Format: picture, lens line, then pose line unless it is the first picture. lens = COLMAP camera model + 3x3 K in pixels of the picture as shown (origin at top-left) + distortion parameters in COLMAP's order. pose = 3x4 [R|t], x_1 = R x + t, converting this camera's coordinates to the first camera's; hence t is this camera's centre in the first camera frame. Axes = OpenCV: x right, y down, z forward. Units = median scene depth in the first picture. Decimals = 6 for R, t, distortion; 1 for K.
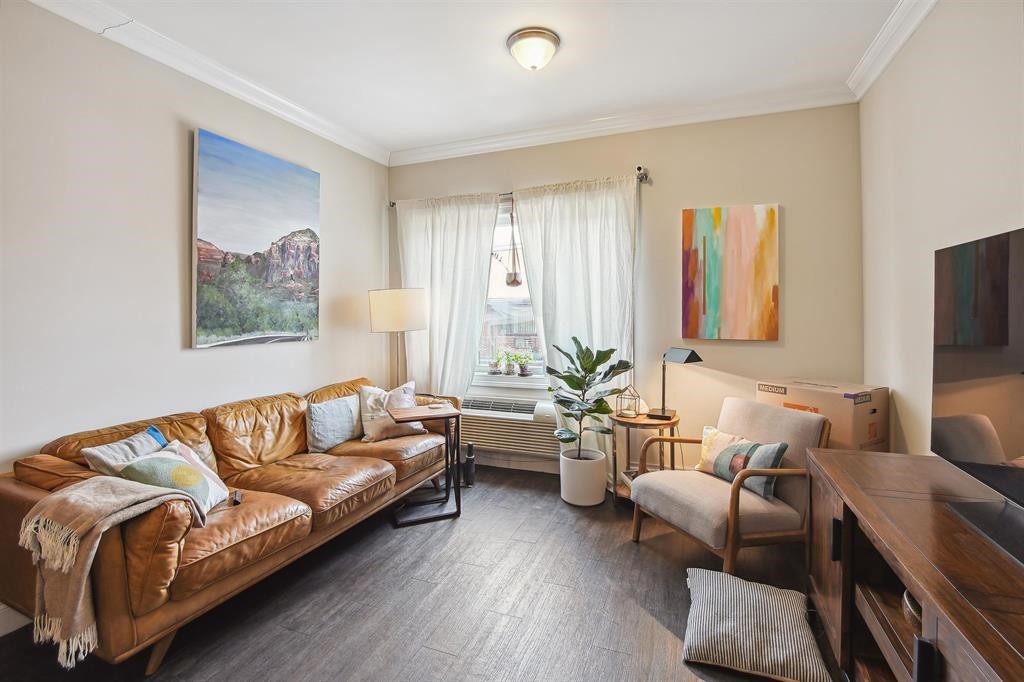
lens RADIAL K [[466.8, 0, 510.2], [0, 466.8, 313.4], [0, 0, 1]] dist [-0.037085, 0.006713]
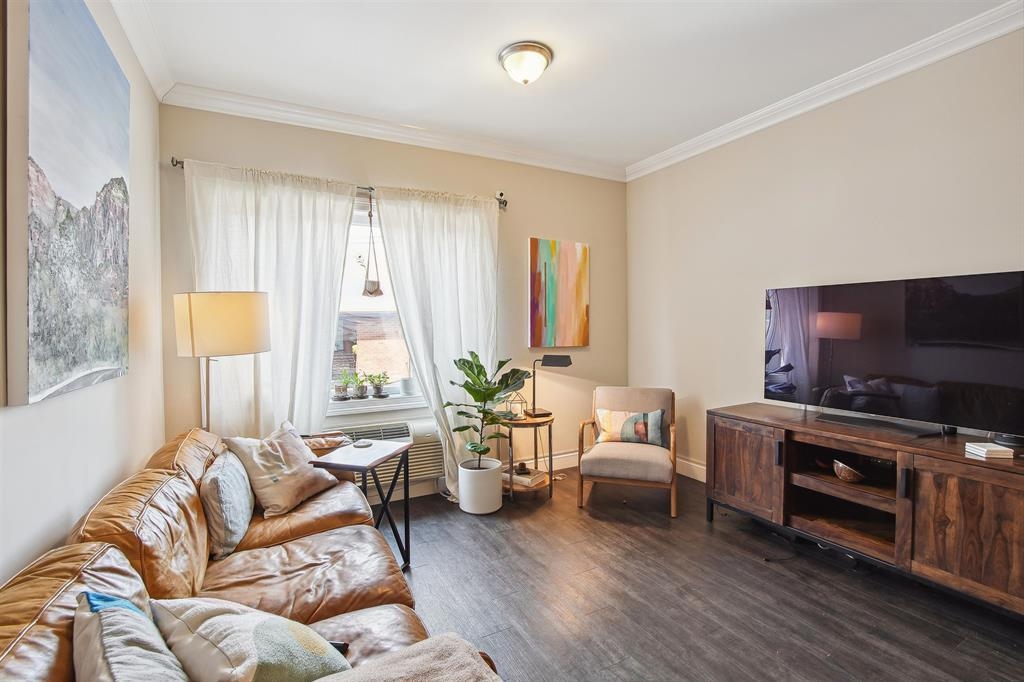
lens RADIAL K [[456.2, 0, 509.5], [0, 456.2, 334.8], [0, 0, 1]] dist [-0.046995, 0.009583]
pose [[0.649140, -0.016506, 0.760489, -0.590062], [0.008535, 0.999860, 0.014416, 0.005124], [-0.760621, -0.002867, 0.649190, 0.318888]]
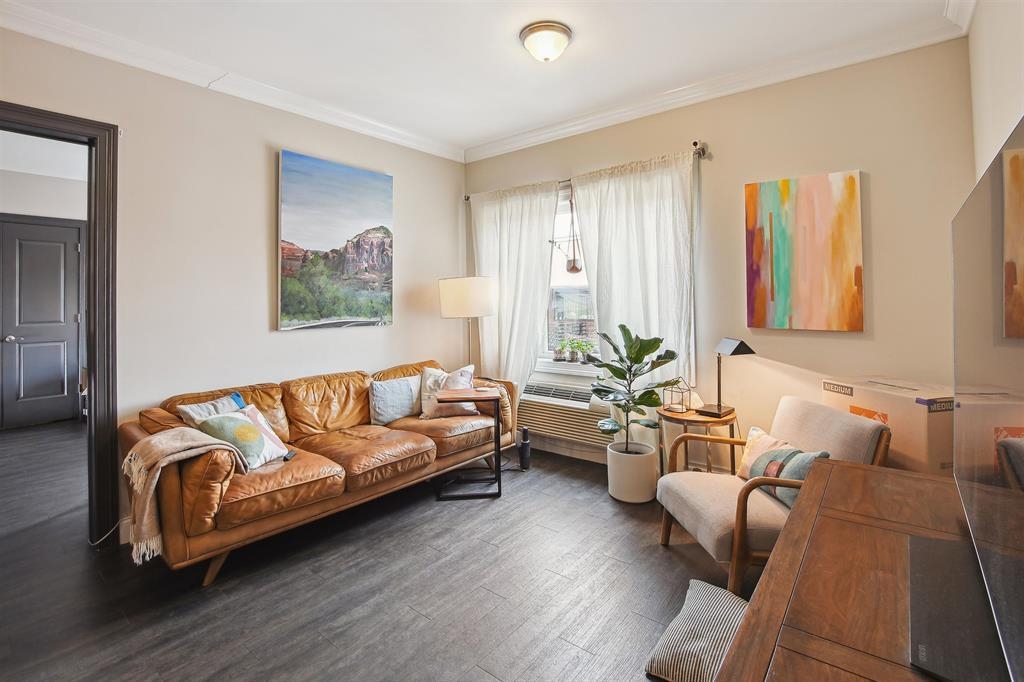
lens RADIAL K [[475.2, 0, 511.4], [0, 475.2, 288.9], [0, 0, 1]] dist [-0.027889, 0.000486]
pose [[0.953903, -0.010881, -0.299918, 0.229642], [0.004537, 0.999751, -0.021841, -0.003138], [0.300081, 0.019474, 0.953715, -0.006108]]
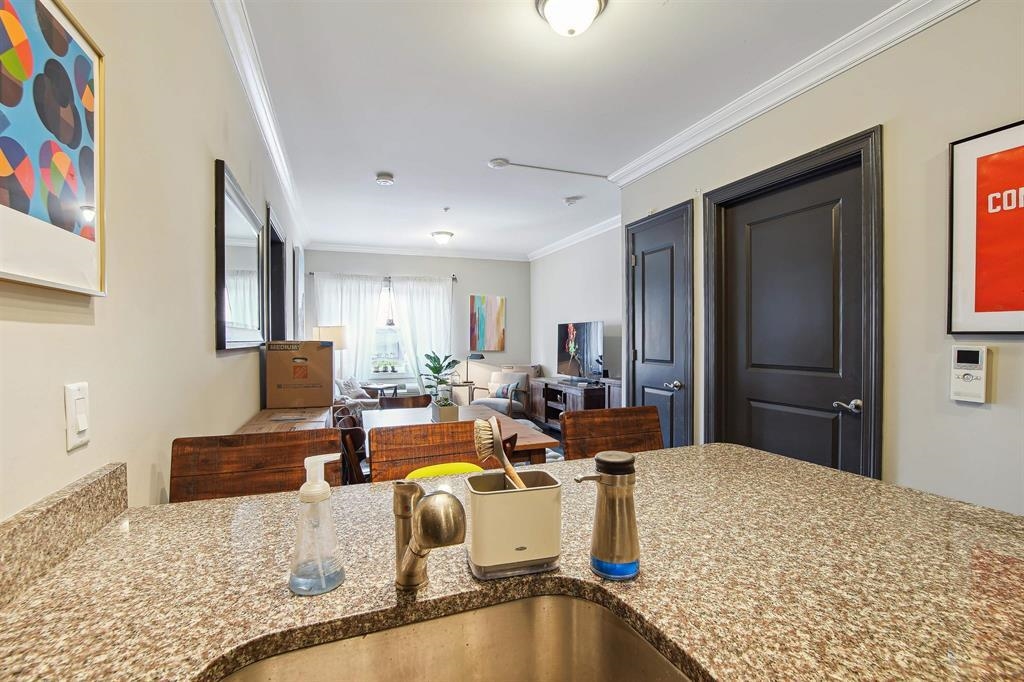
lens RADIAL K [[459.1, 0, 512.0], [0, 459.1, 341.0], [0, 0, 1]] dist [-0.048548, 0.010928]
pose [[0.737734, -0.000681, 0.675091, -1.122967], [0.000751, 1.000000, 0.000188, 0.006253], [-0.675091, 0.000368, 0.737735, -0.918401]]
